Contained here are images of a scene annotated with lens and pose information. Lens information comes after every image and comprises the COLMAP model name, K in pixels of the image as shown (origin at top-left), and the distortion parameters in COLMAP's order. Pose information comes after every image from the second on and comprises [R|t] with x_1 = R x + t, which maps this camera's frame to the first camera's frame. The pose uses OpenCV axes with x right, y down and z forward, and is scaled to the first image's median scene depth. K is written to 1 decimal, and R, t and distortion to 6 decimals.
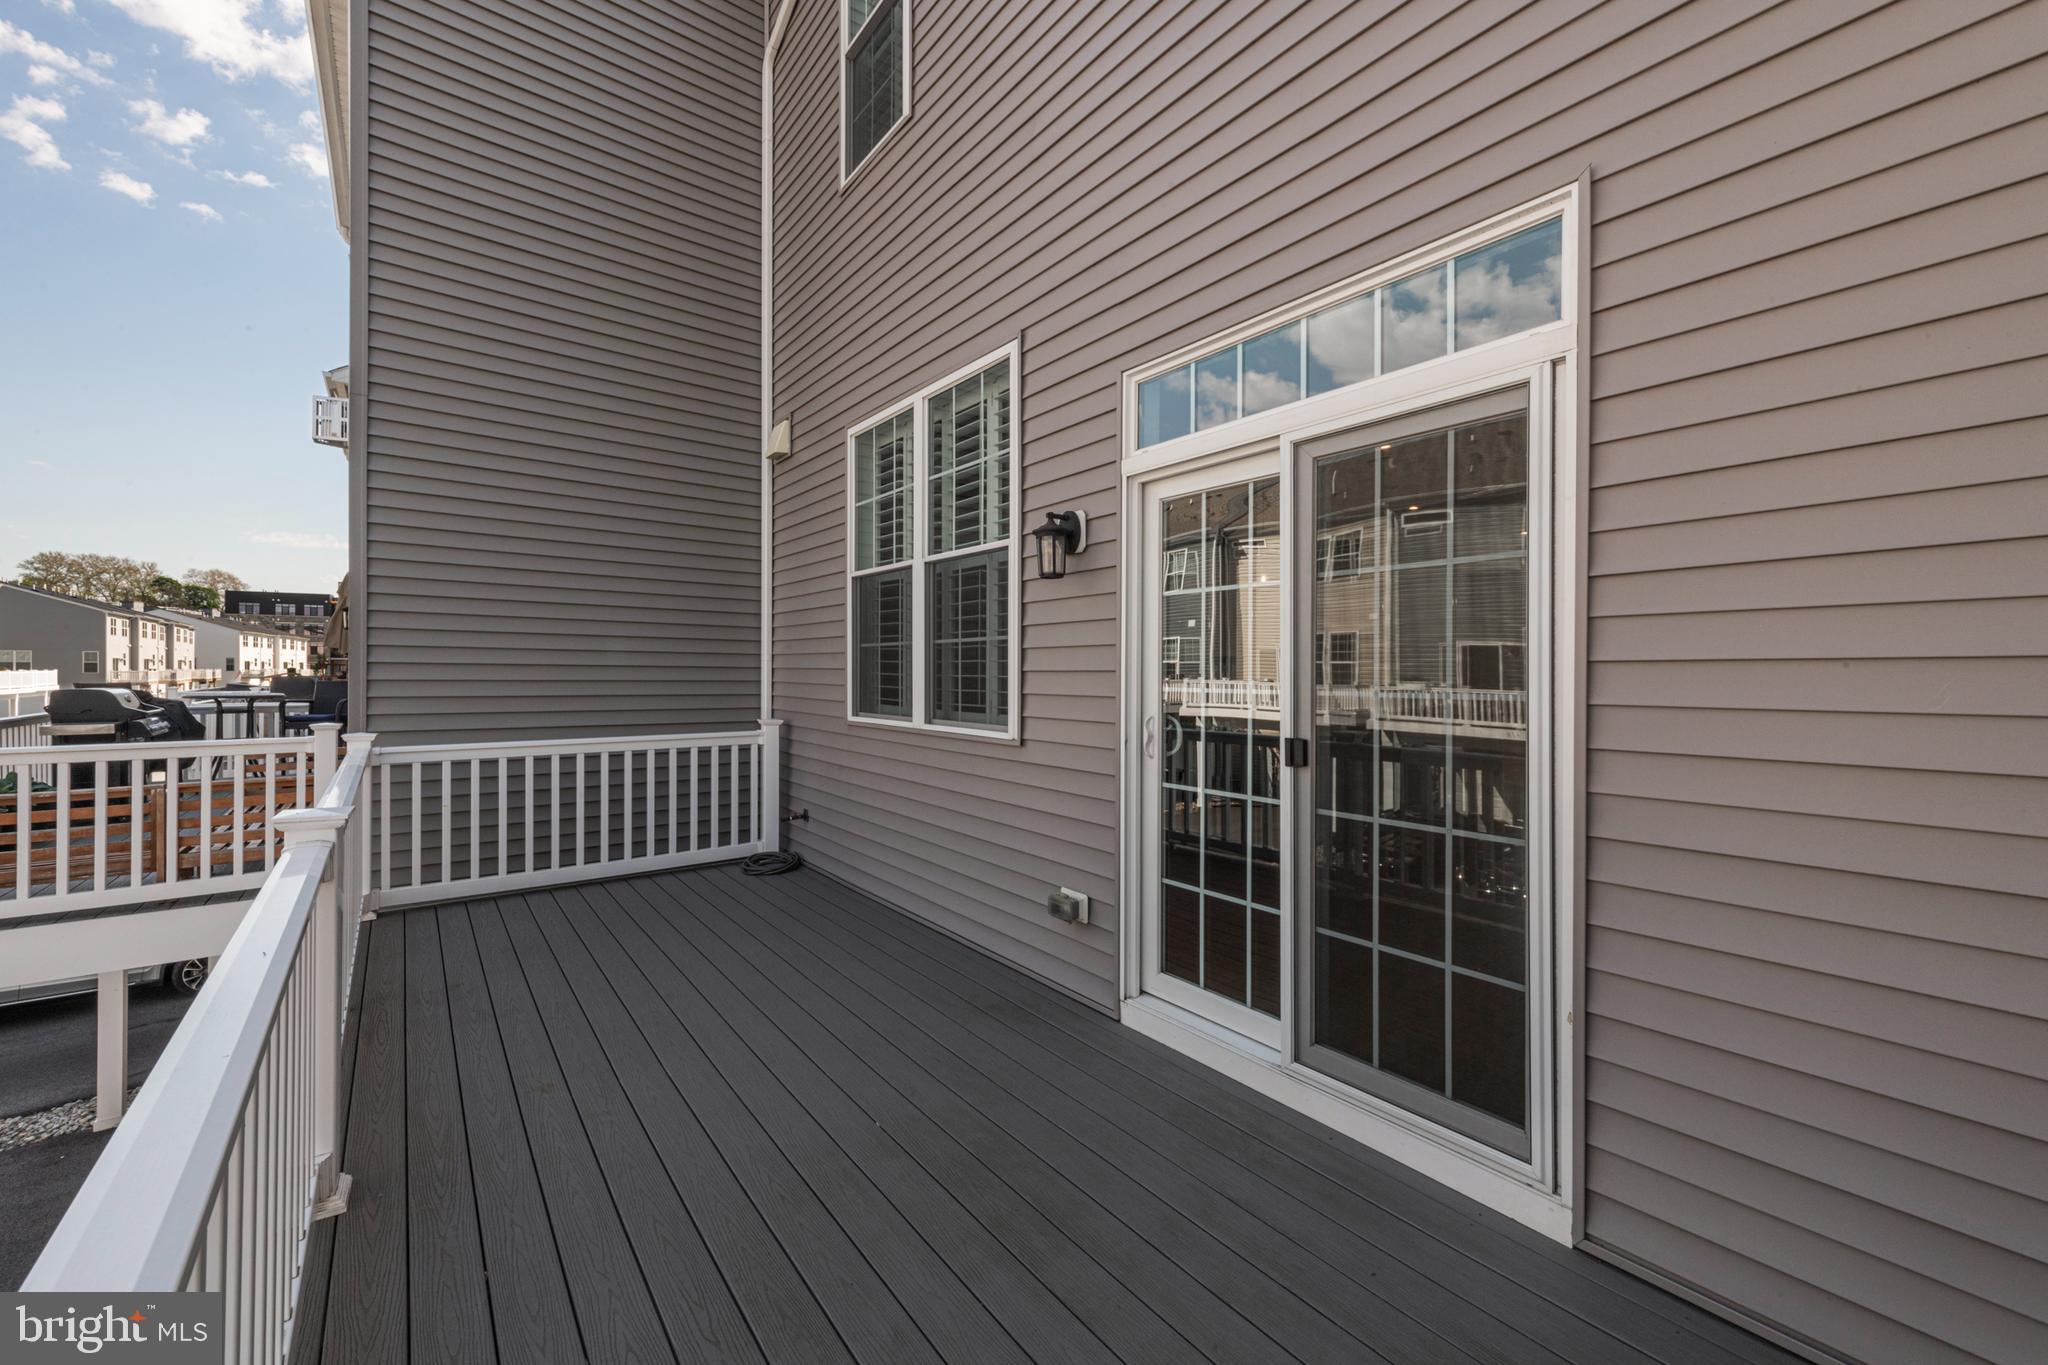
lens RADIAL K [[824.5, 0, 1001.0], [0, 824.5, 674.9], [0, 0, 1]] dist [0.027493, -0.015844]
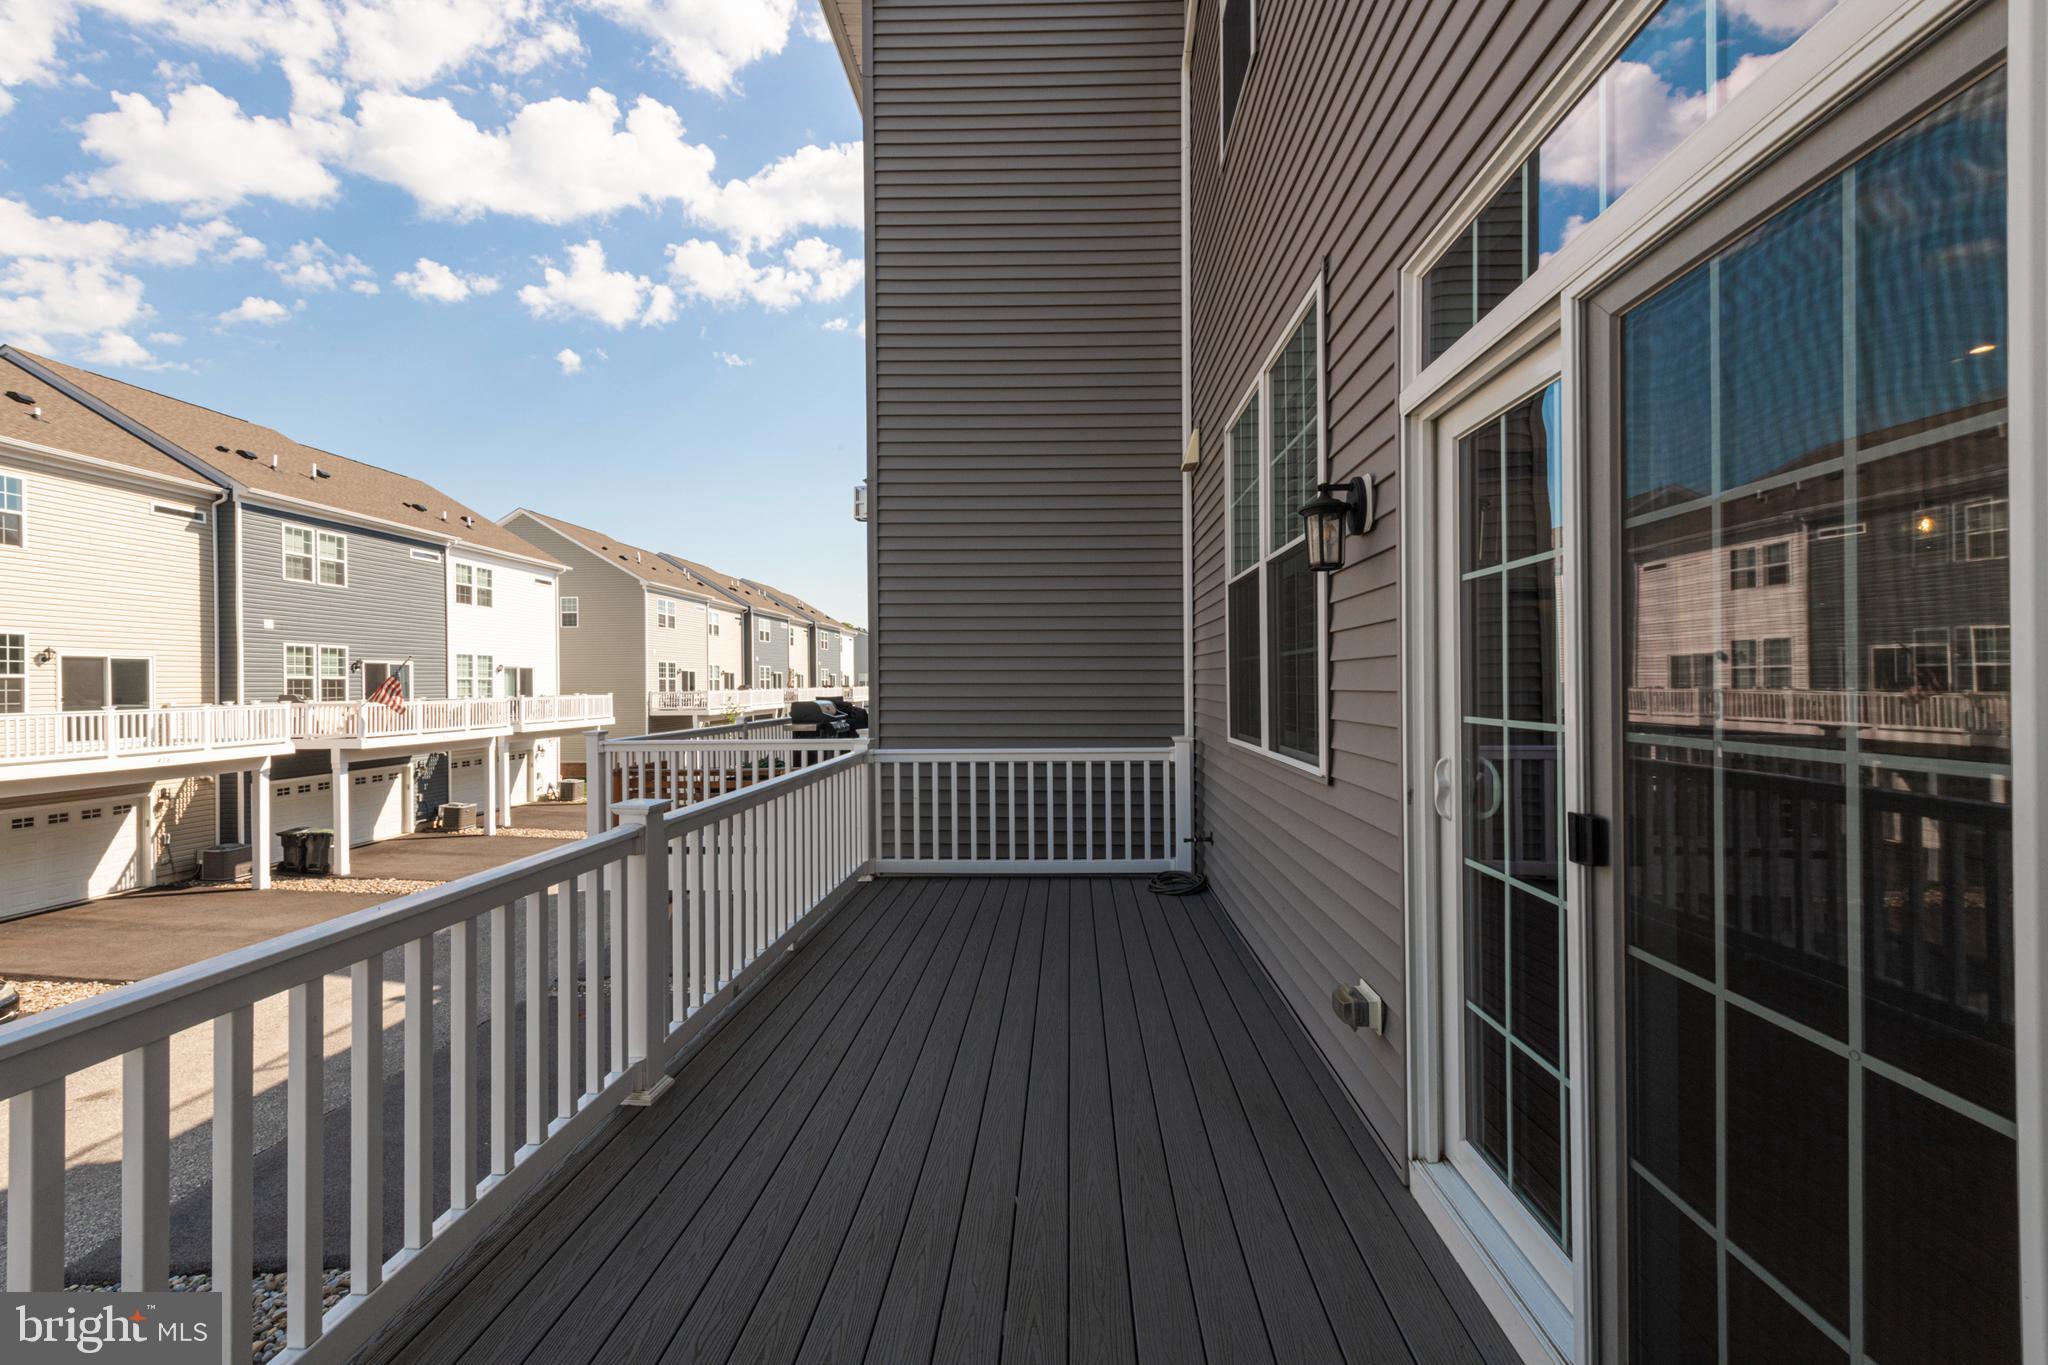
lens RADIAL K [[800.9, 0, 1026.9], [0, 800.9, 683.2], [0, 0, 1]] dist [0.007454, -0.000271]
pose [[0.772965, -0.008795, -0.634388, 0.264407], [0.007766, 0.999960, -0.004400, -0.009382], [0.634402, -0.001526, 0.773002, 0.211910]]
